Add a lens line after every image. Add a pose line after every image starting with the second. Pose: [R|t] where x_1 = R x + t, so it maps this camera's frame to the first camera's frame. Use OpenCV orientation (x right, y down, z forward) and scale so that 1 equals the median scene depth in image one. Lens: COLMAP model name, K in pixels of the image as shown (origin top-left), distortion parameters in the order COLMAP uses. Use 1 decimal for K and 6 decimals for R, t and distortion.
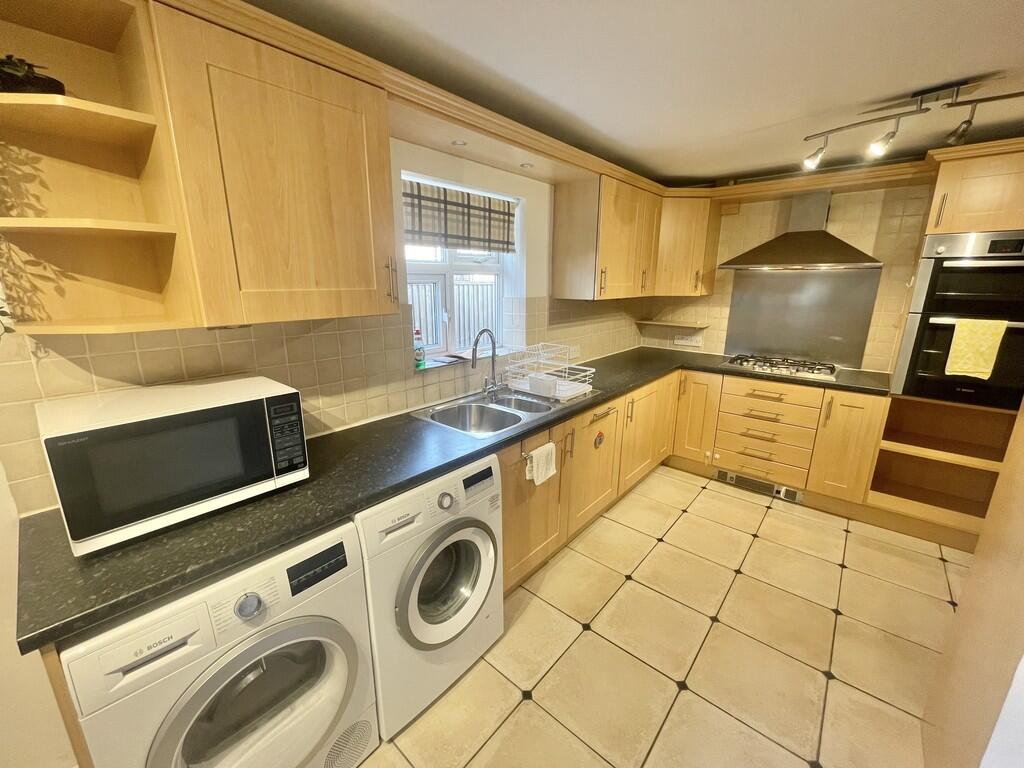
lens RADIAL K [[414.7, 0, 512.0], [0, 414.7, 384.0], [0, 0, 1]] dist [-0.001615, -0.000384]
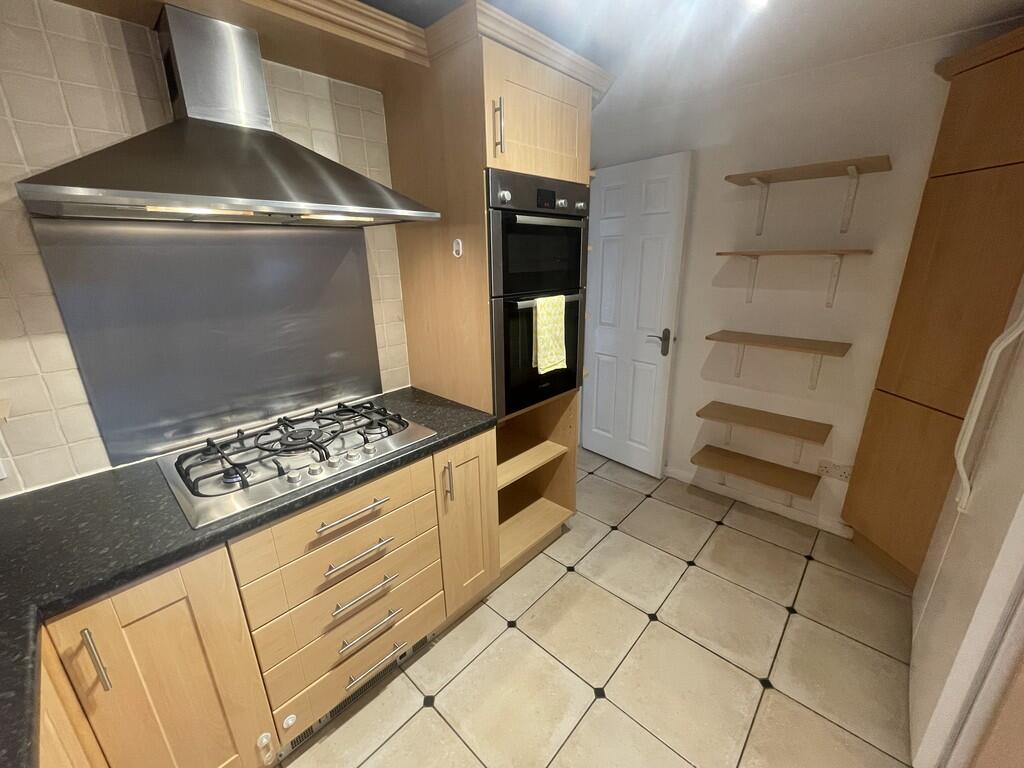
lens RADIAL K [[414.7, 0, 512.0], [0, 414.7, 384.0], [0, 0, 1]] dist [-0.001615, -0.000384]
pose [[0.036608, -0.304653, 0.951760, 0.308317], [0.259122, 0.922718, 0.285390, -0.215994], [-0.965151, 0.236174, 0.112721, 0.899691]]
